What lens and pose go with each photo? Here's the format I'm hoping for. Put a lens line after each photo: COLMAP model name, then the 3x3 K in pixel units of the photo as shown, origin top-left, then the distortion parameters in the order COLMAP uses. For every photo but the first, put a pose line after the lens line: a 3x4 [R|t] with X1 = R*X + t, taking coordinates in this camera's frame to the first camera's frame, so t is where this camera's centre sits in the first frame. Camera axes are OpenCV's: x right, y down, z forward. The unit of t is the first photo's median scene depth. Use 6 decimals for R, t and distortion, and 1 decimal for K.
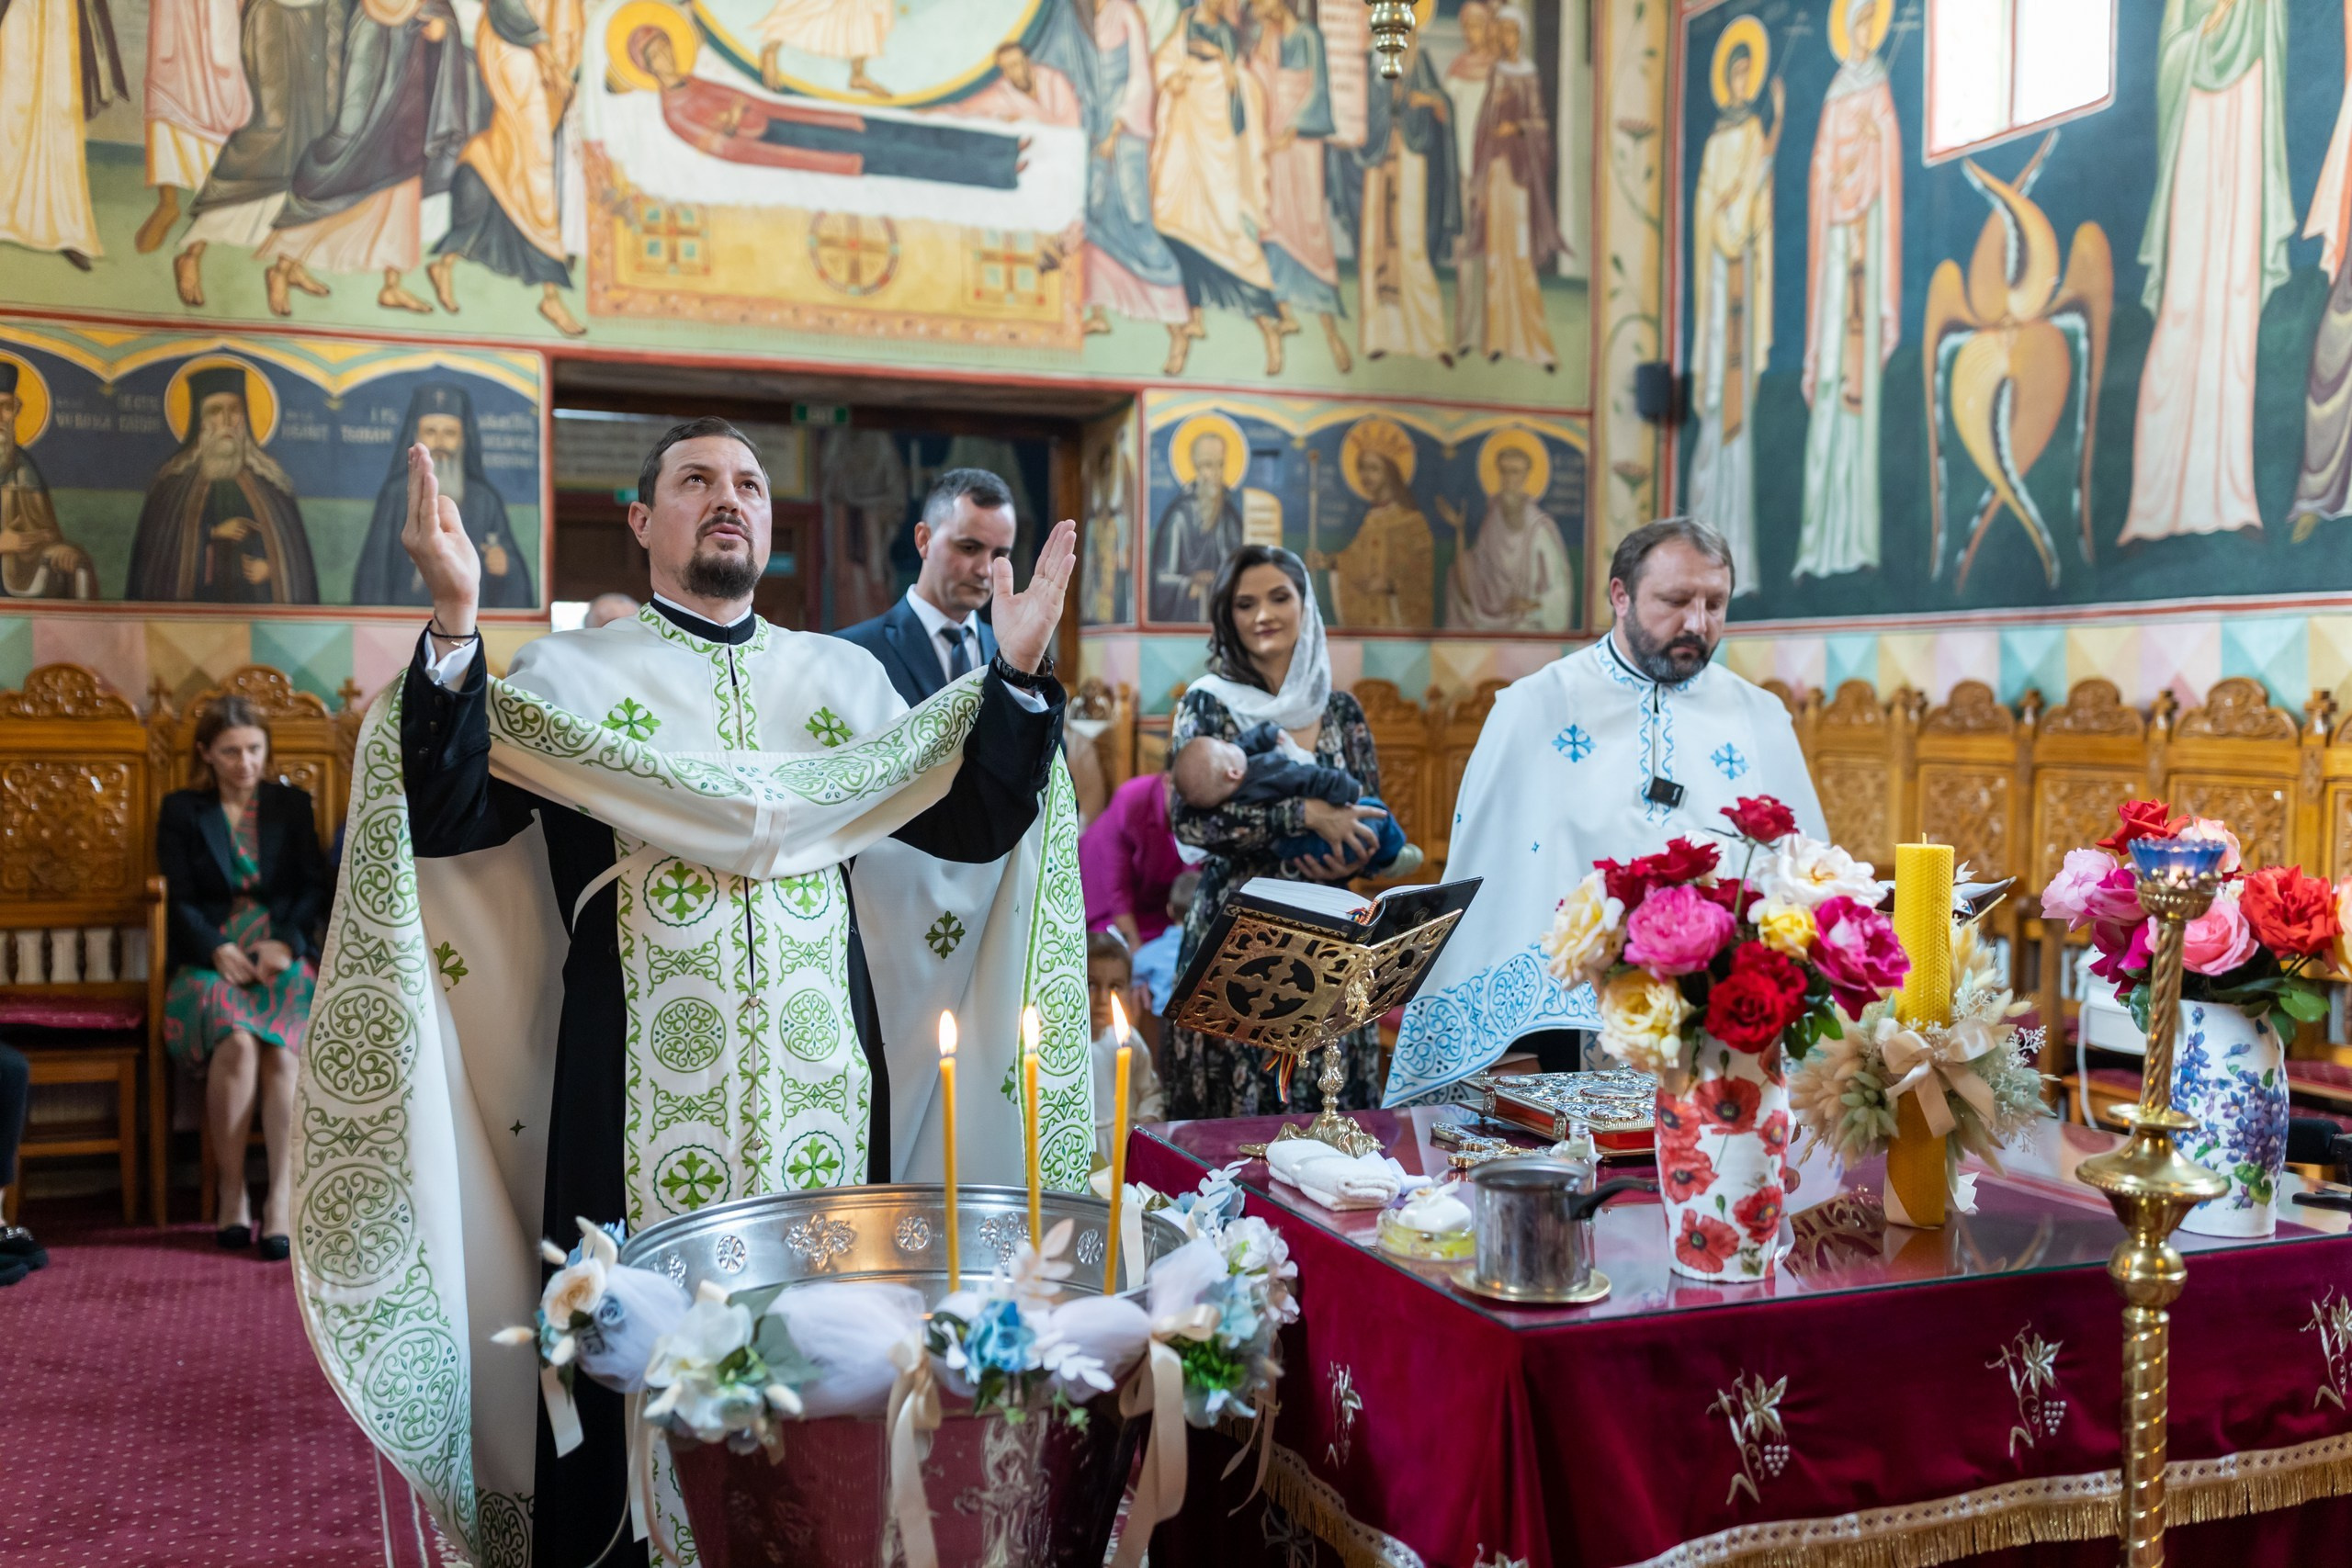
lens RADIAL K [[2240.7, 0, 1176.0], [0, 2240.7, 784.0], [0, 0, 1]] dist [0.005136, -0.002813]
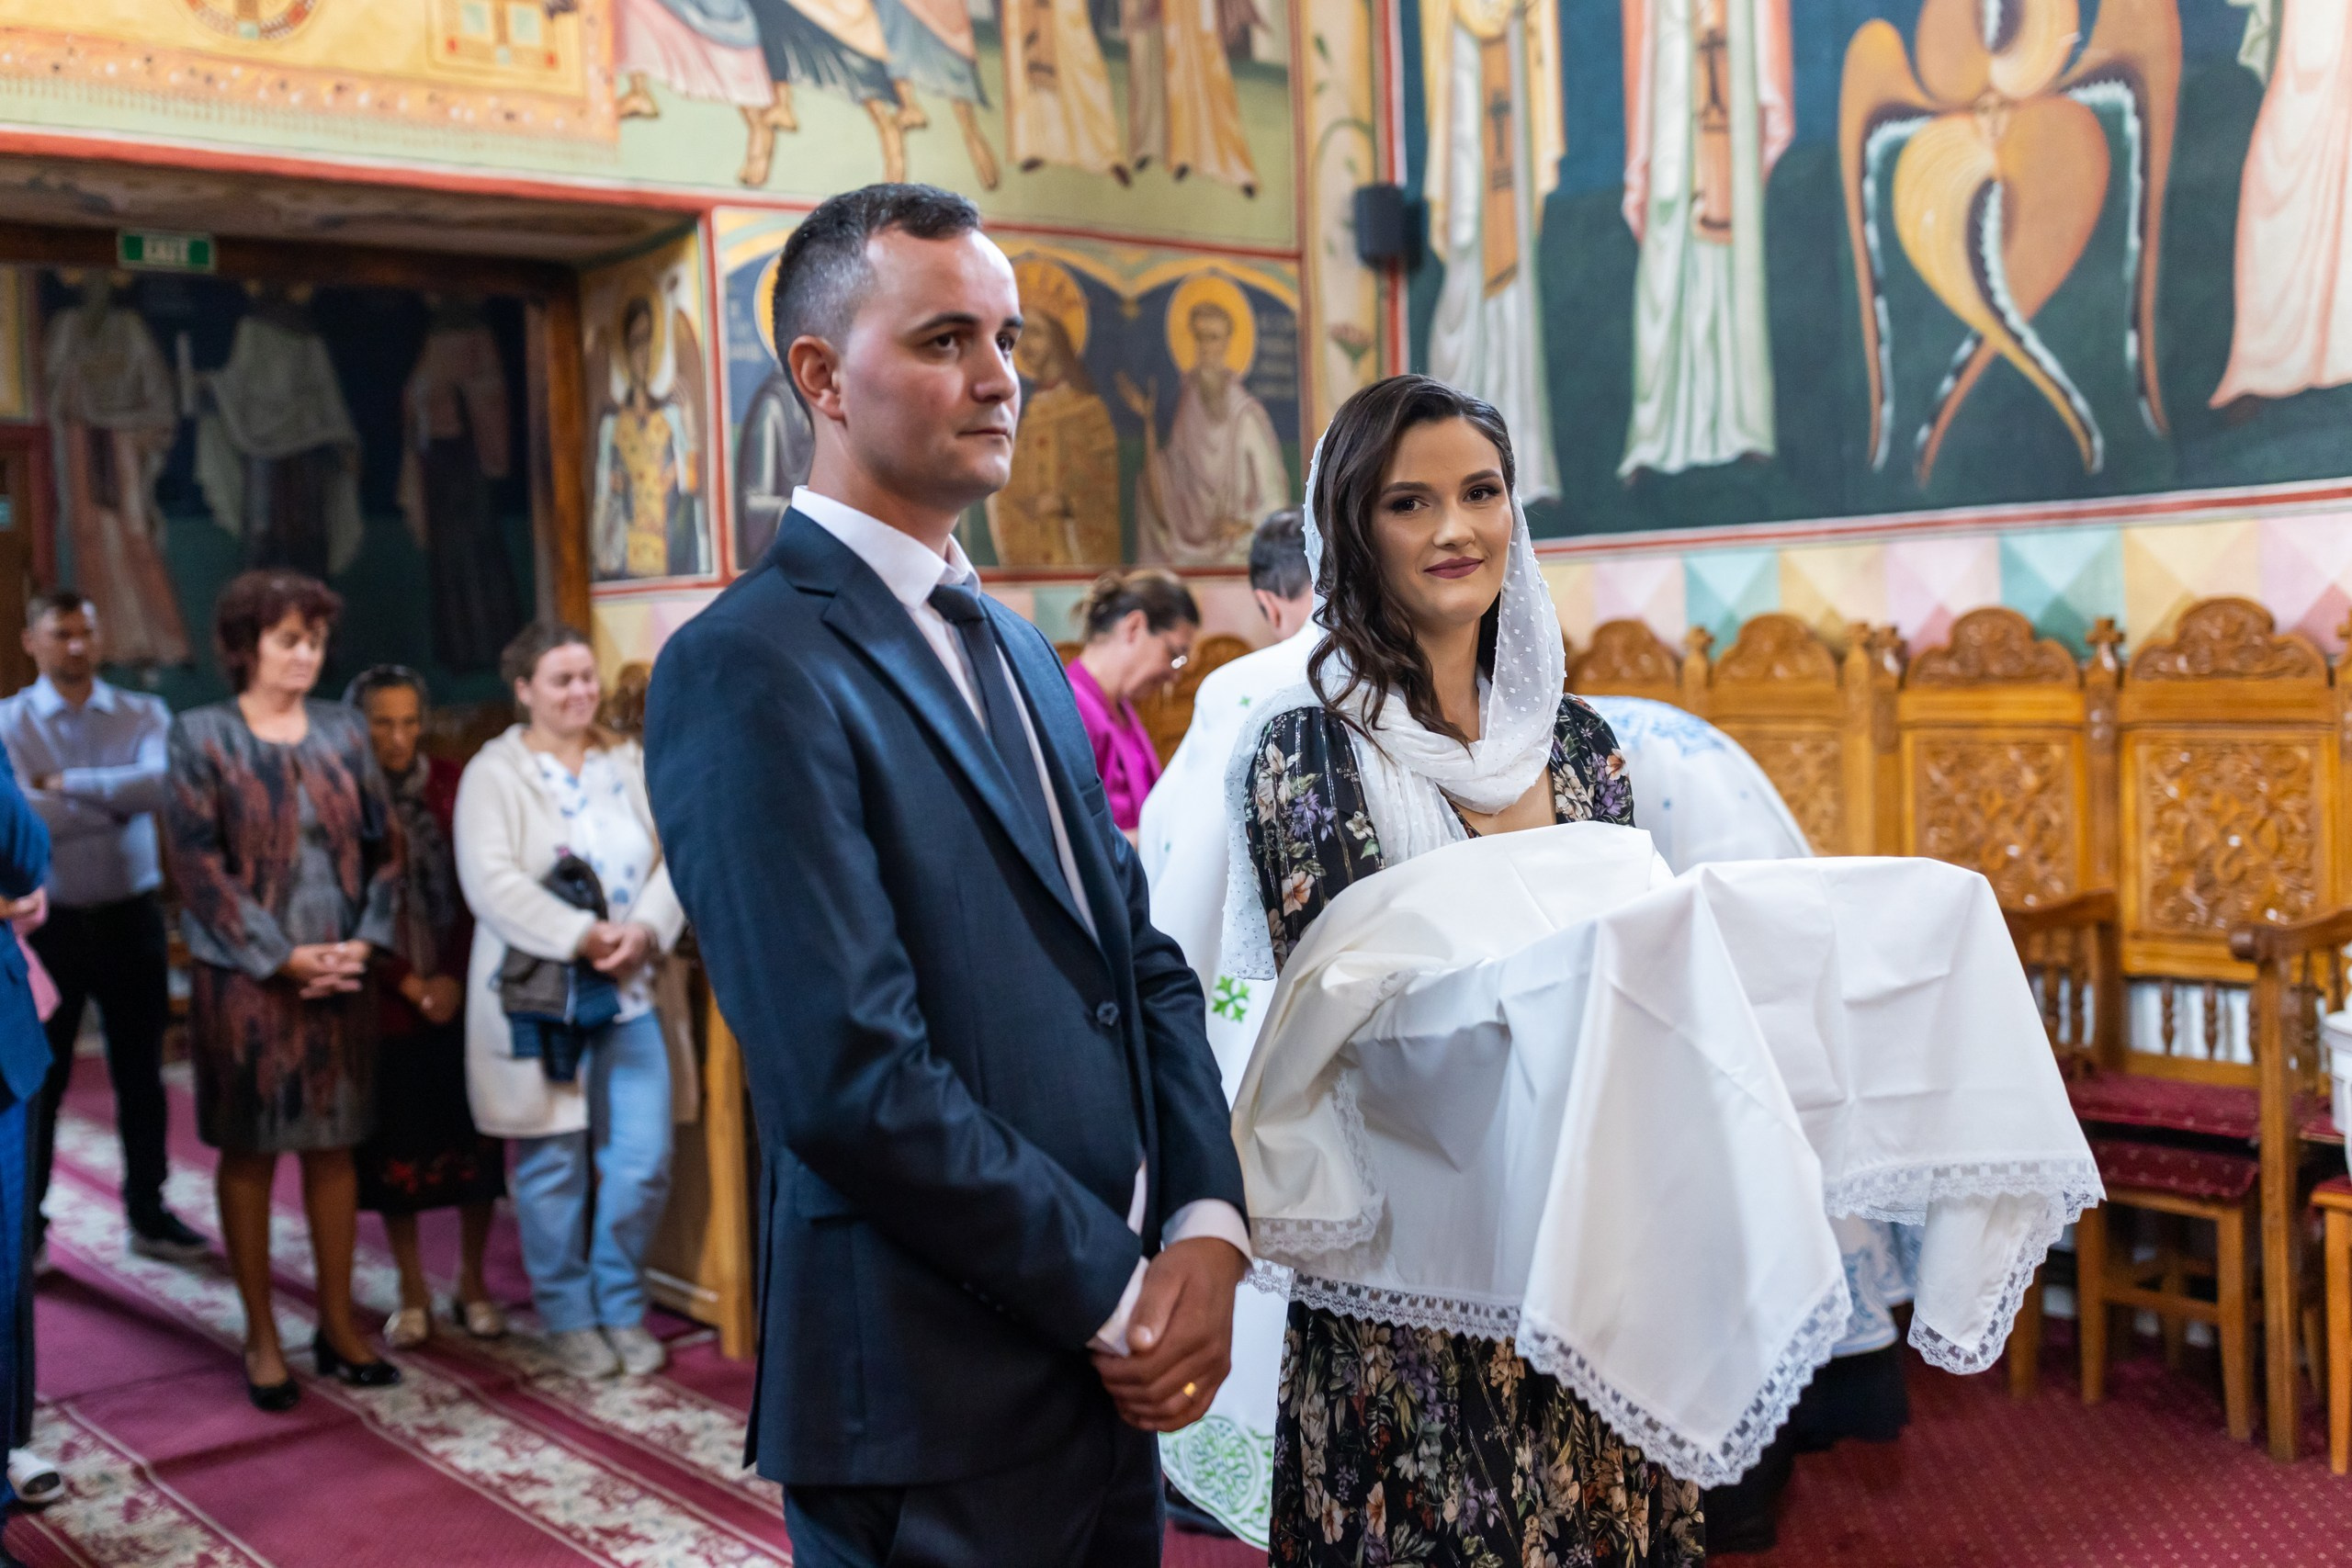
lens RADIAL K [[2461.0, 0, 1087.3], [0, 2461.0, 703.5], [0, 0, 1]] dist [0.008447, -0.007731]
pose [[0.957294, -0.052858, 0.284242, -0.134192], [0.057729, 0.998294, -0.008781, -0.025575], [-0.283293, 0.024815, 0.958712, 0.339590]]
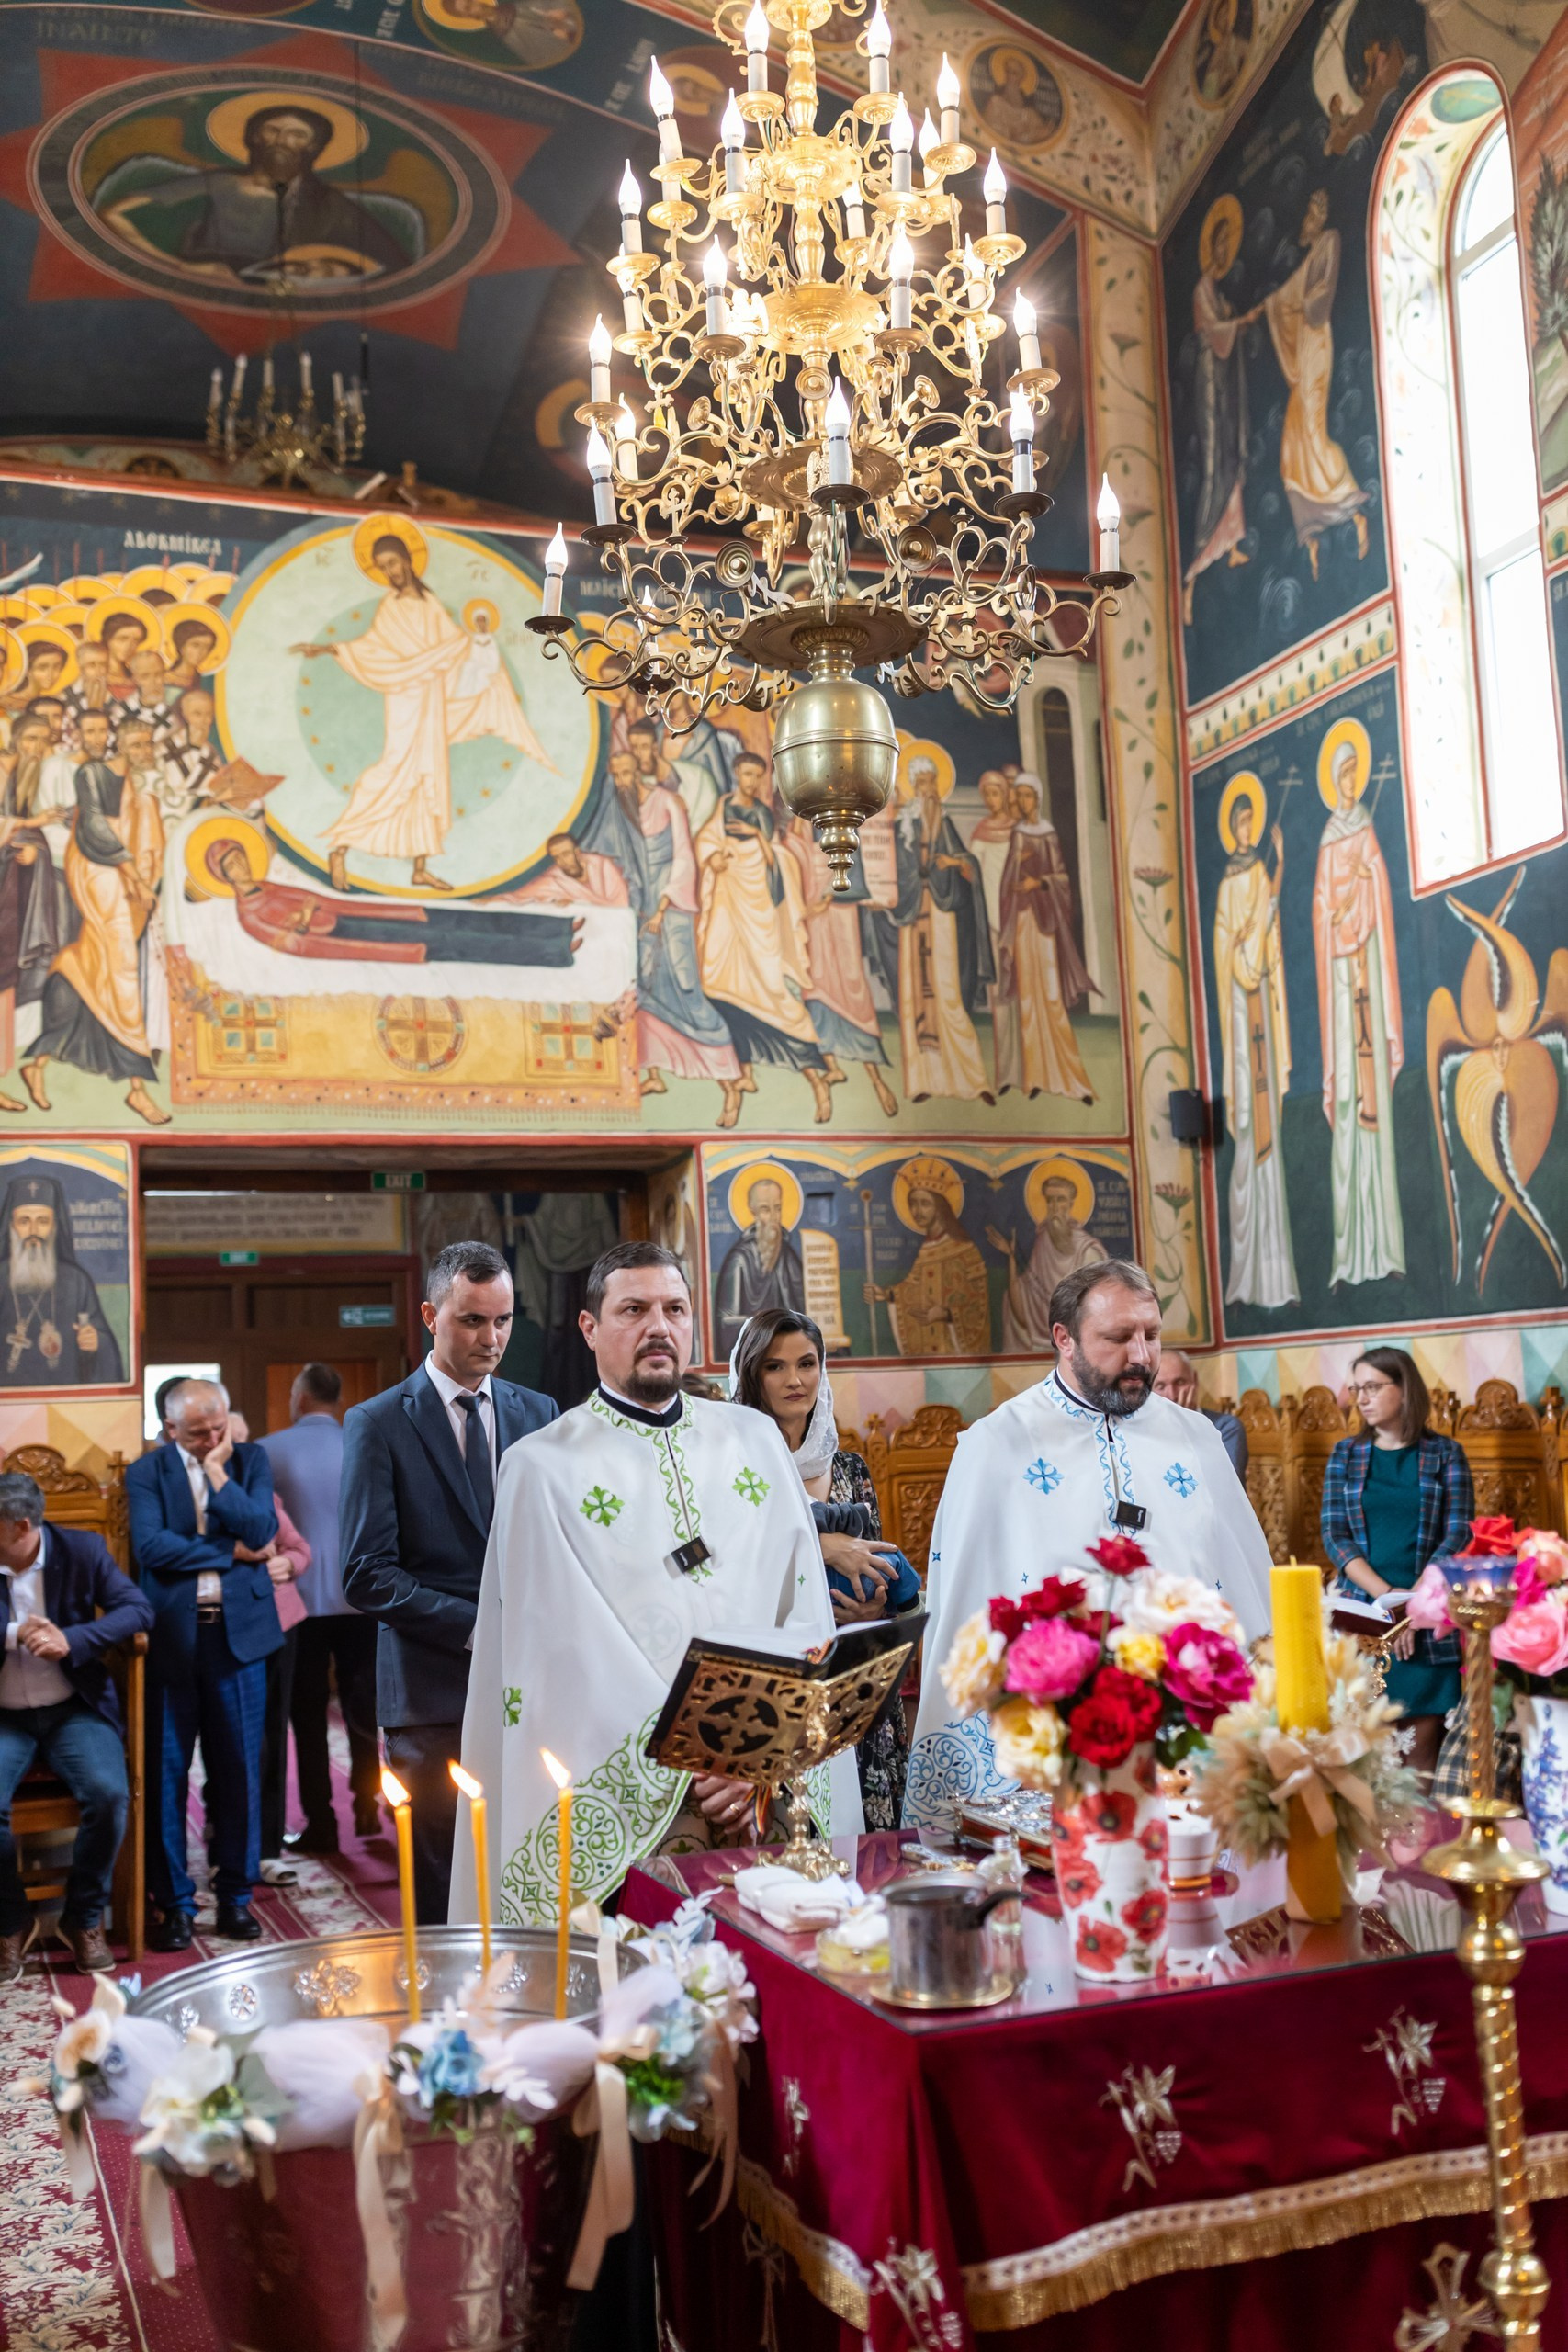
lens RADIAL K [[2239.8, 0, 784.0], [0, 2239.8, 1176.0], [0, 0, 1]] dist [0.018071, -0.033177]
pose [[0.998621, -0.052128, -0.006231, 0.035048], [0.050686, 0.988236, -0.144291, -0.006246], [0.013679, 0.143776, 0.989516, -0.050851]]
